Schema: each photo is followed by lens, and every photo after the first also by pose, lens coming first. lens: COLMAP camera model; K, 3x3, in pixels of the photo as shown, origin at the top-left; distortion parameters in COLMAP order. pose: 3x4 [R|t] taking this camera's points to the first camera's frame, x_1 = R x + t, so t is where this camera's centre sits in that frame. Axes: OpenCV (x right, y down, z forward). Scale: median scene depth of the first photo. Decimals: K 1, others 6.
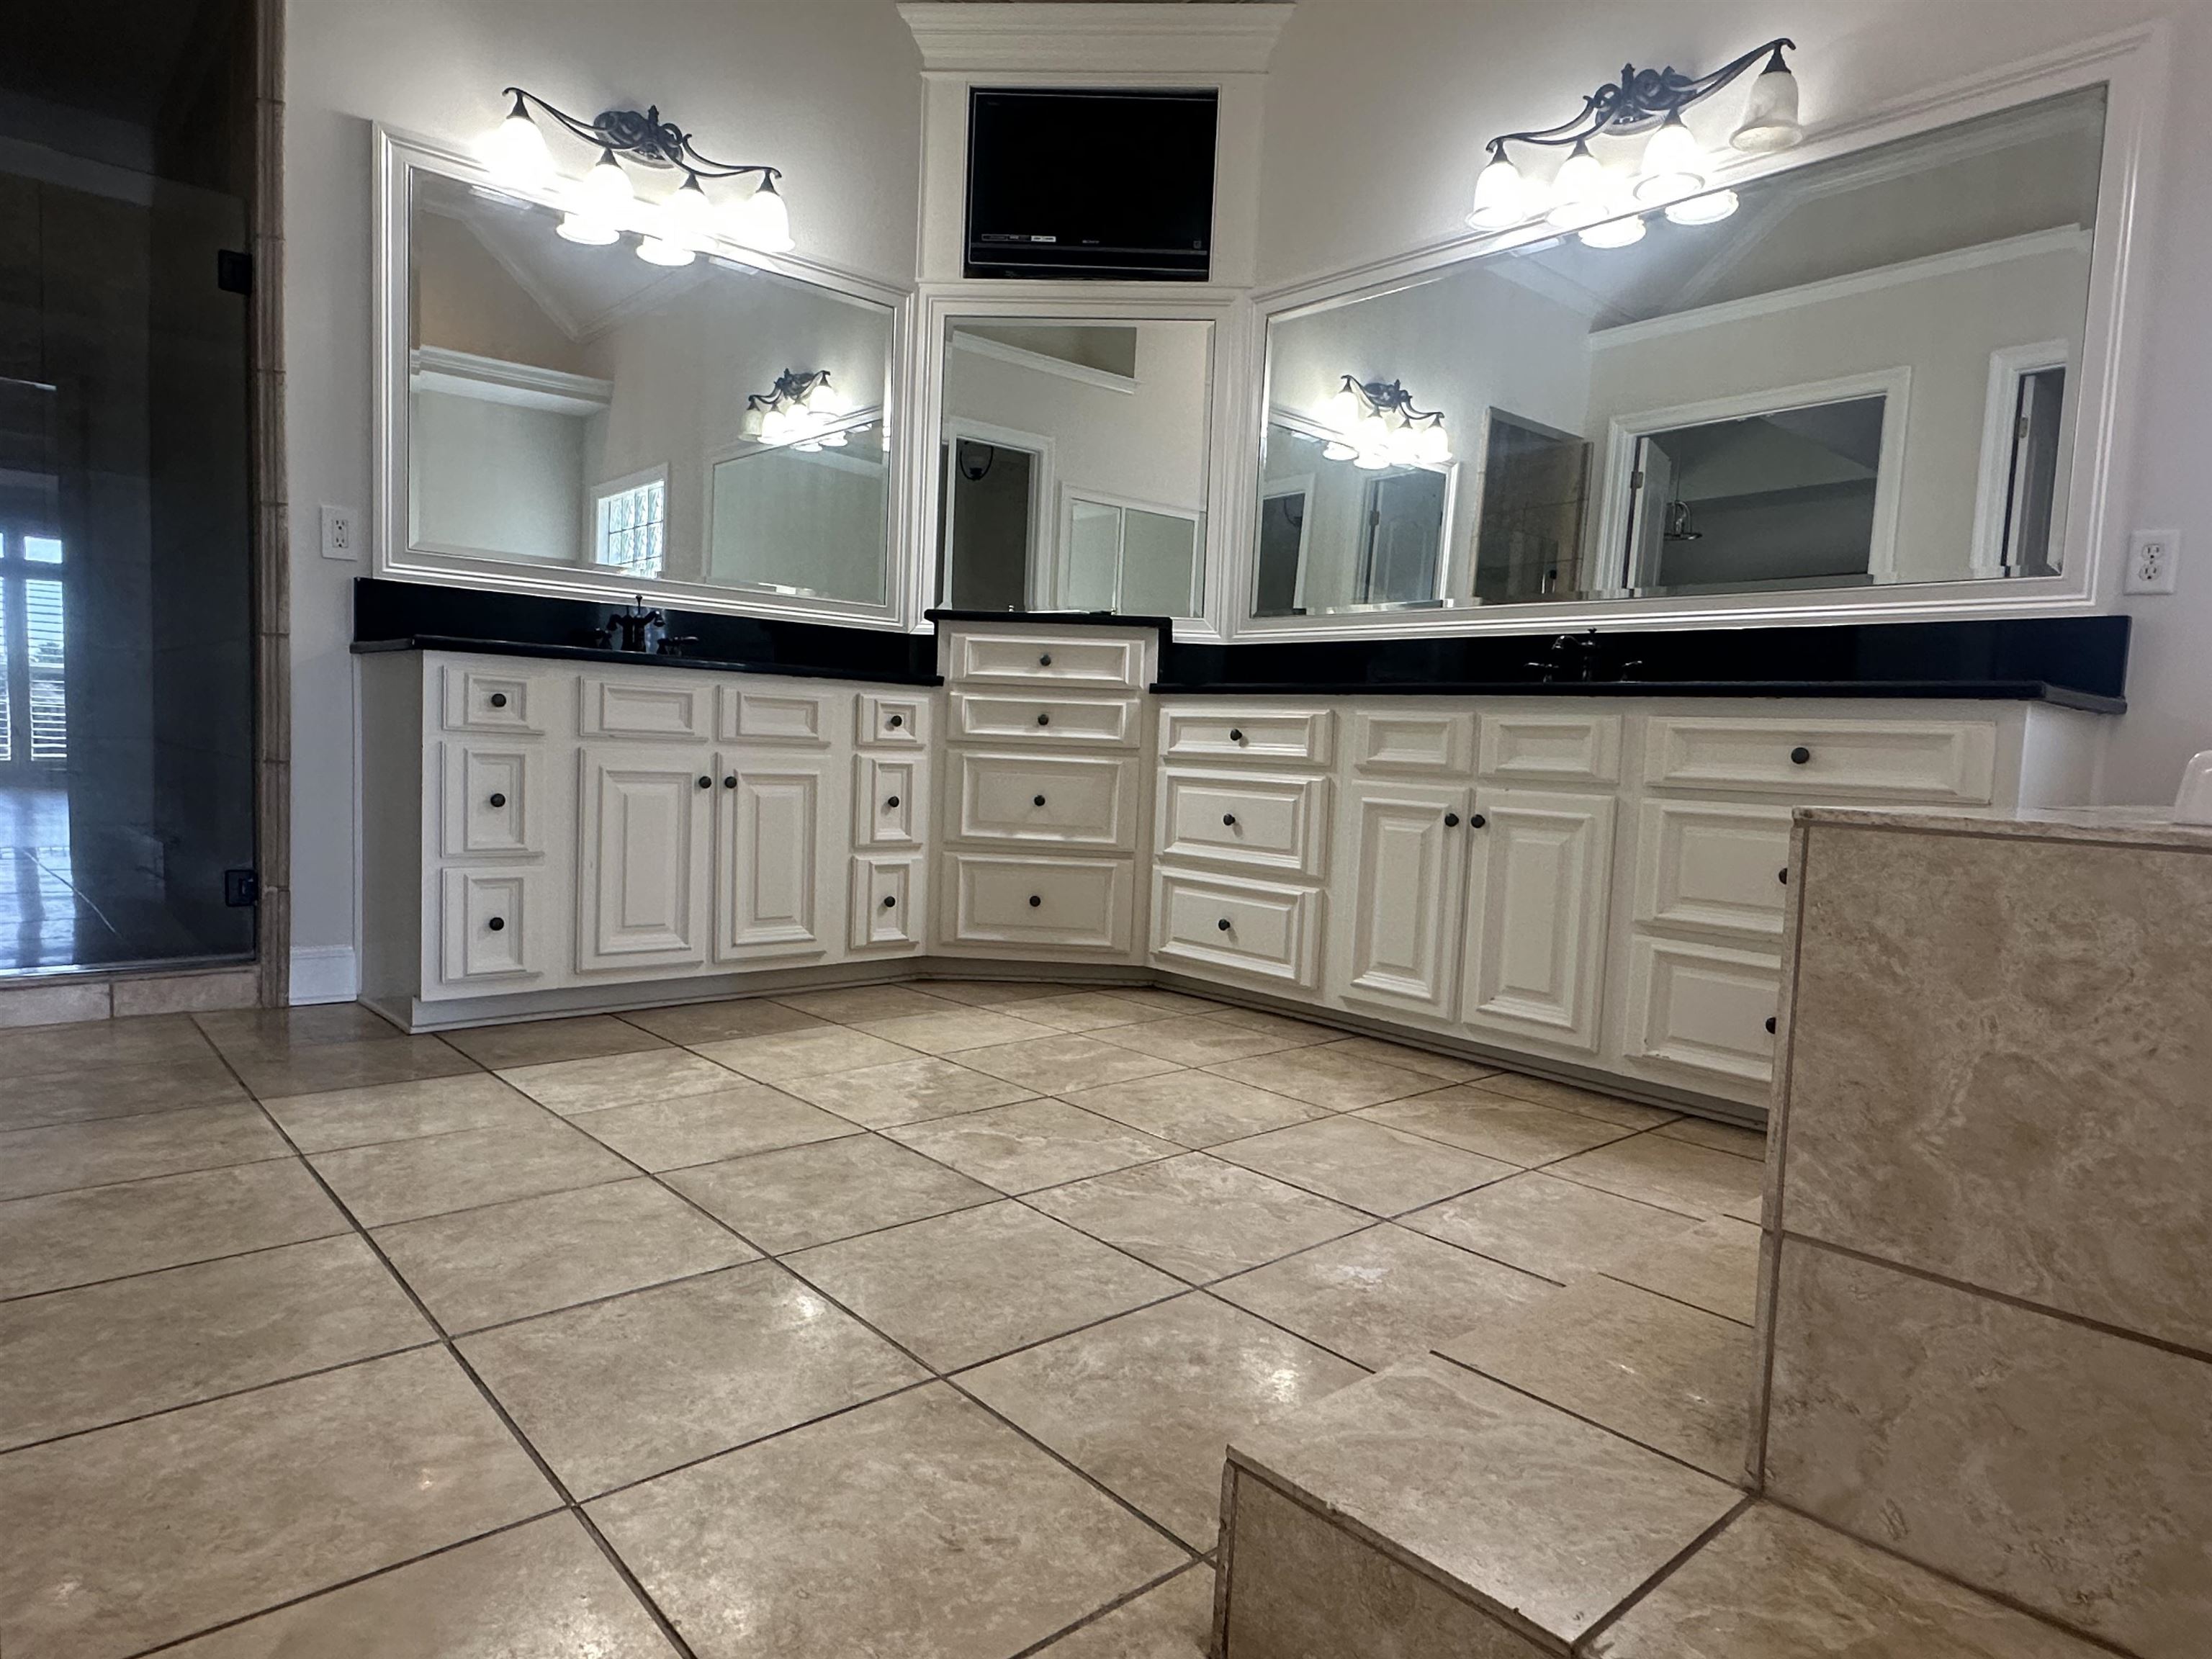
lens RADIAL K [[1330.1, 0, 1108.9], [0, 1330.1, 840.1], [0, 0, 1]] dist [-0.004347, -0.001291]
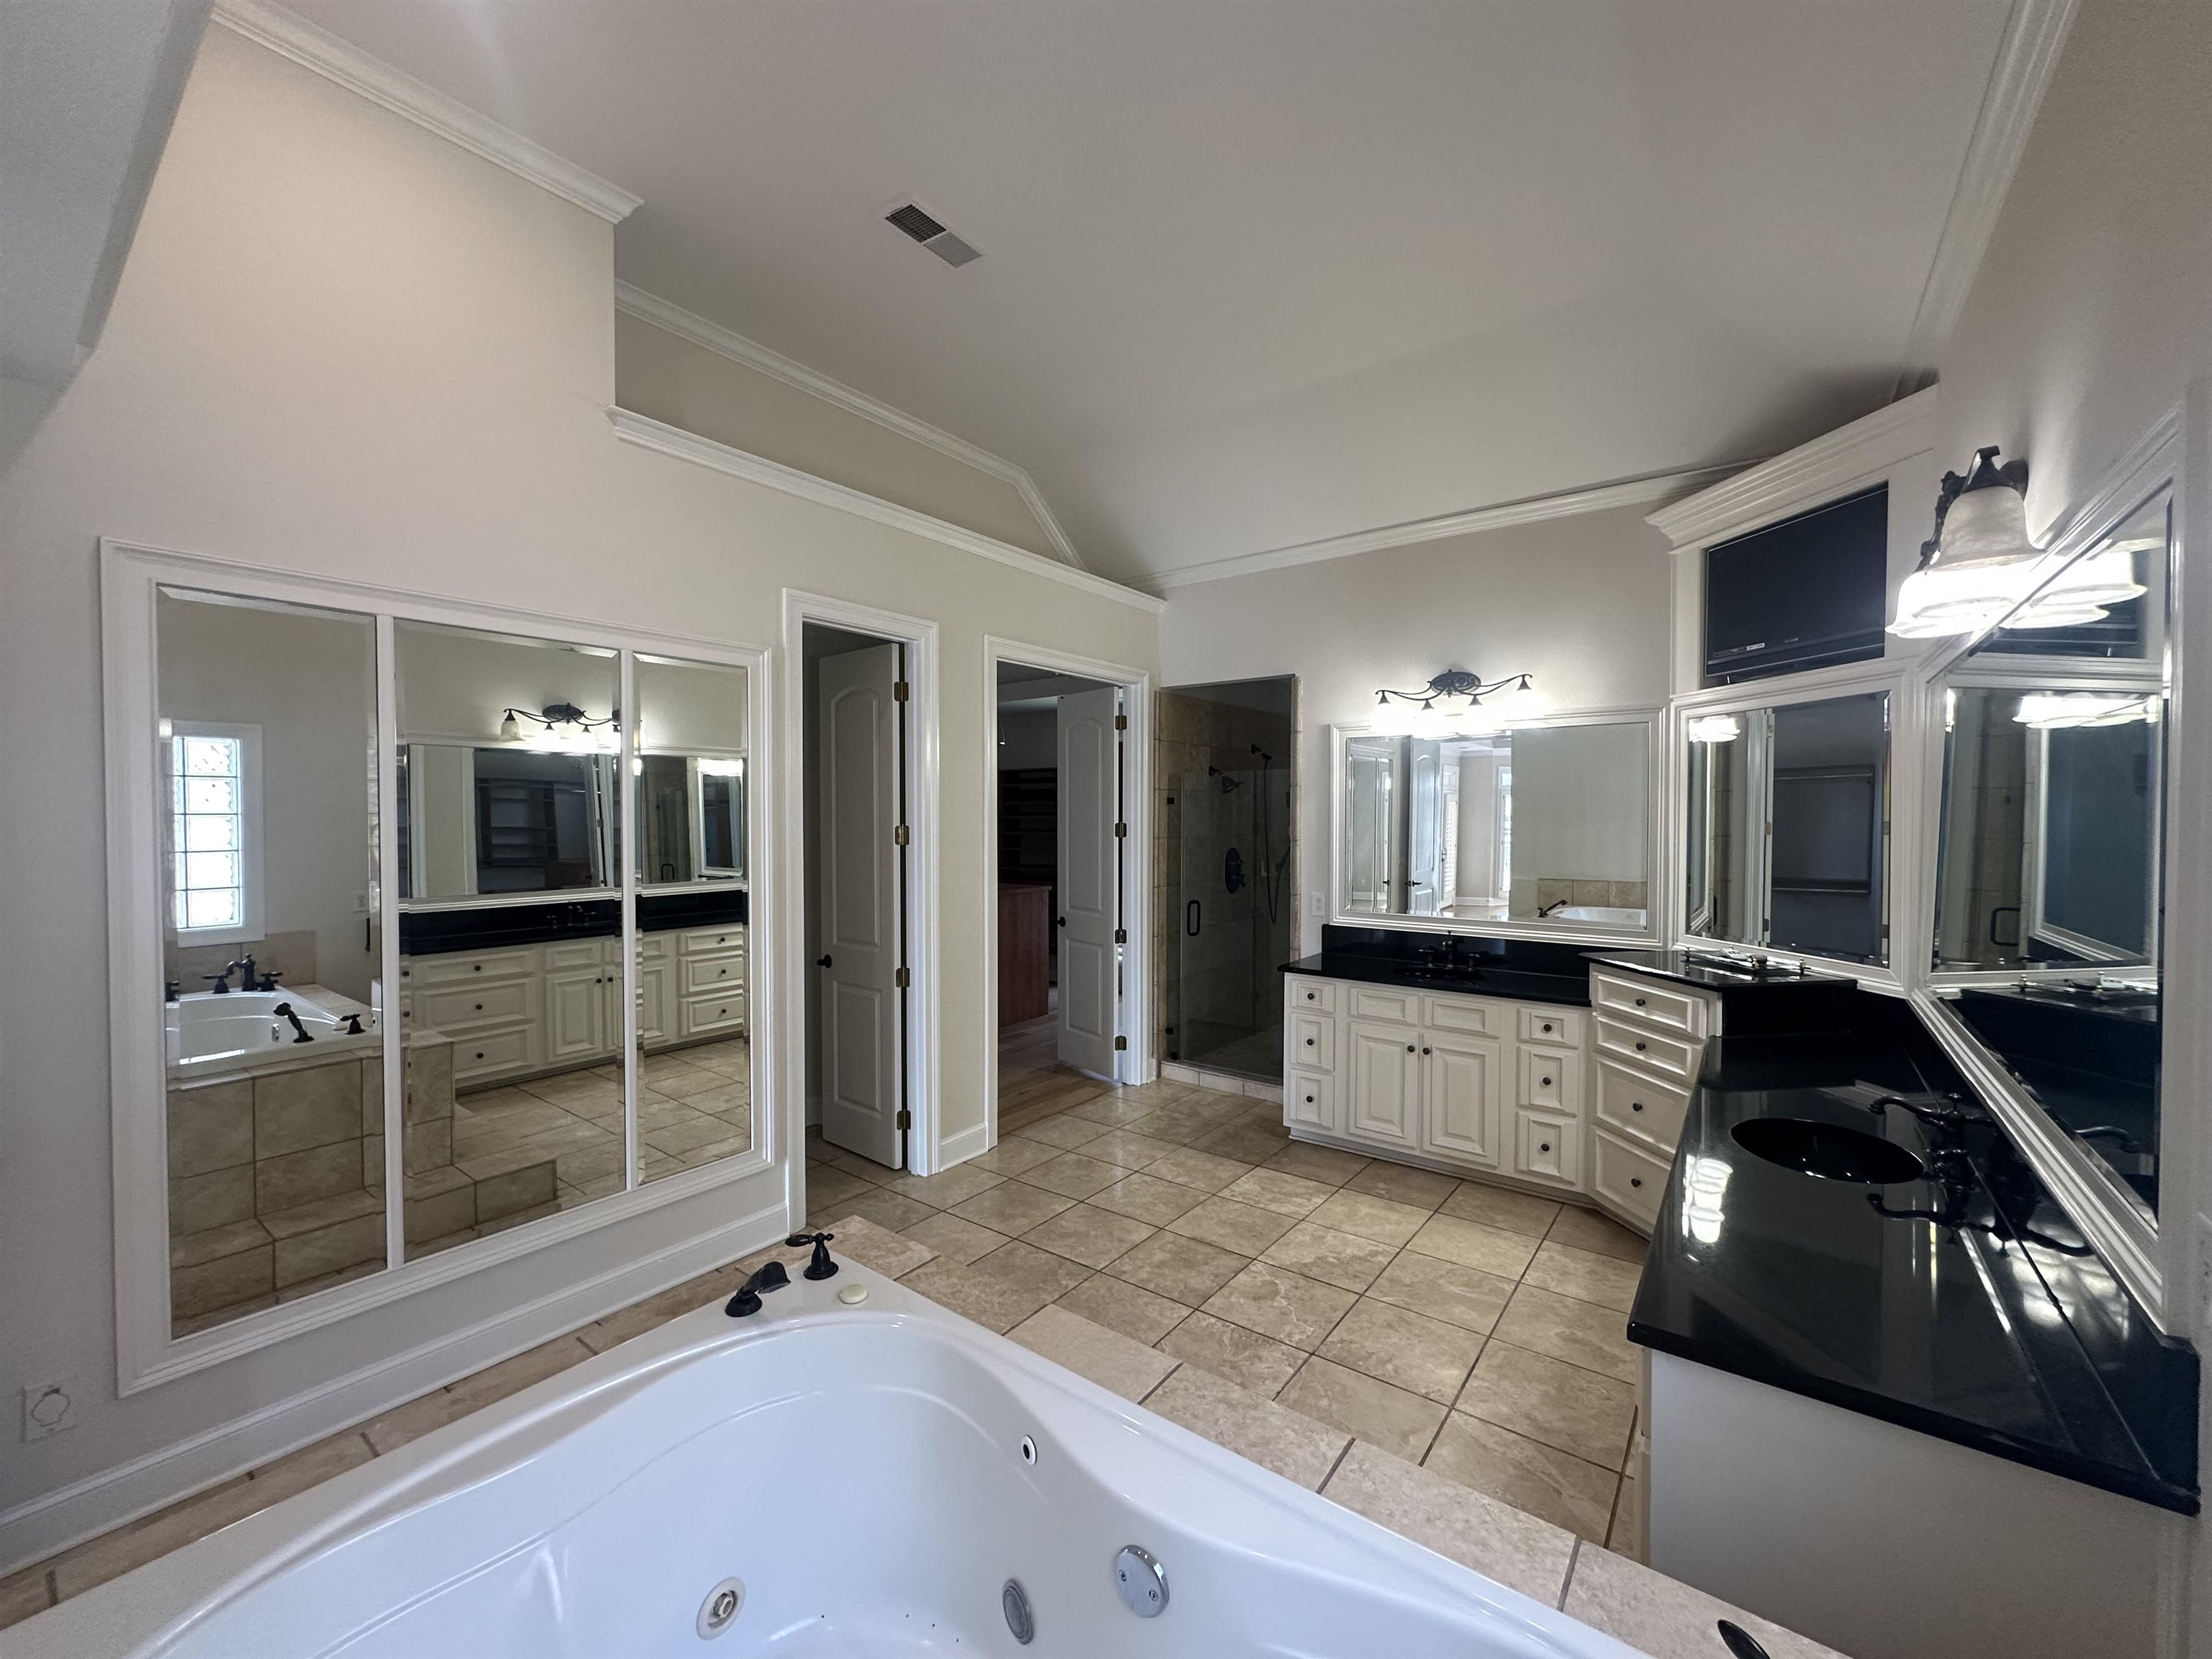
lens RADIAL K [[882.6, 0, 1112.0], [0, 882.6, 832.7], [0, 0, 1]] dist [-0.002347, -0.000524]
pose [[0.205189, -0.024098, -0.978426, 0.785513], [-0.070919, 0.996703, -0.039421, -0.256389], [0.976150, 0.077478, 0.202803, 0.324149]]
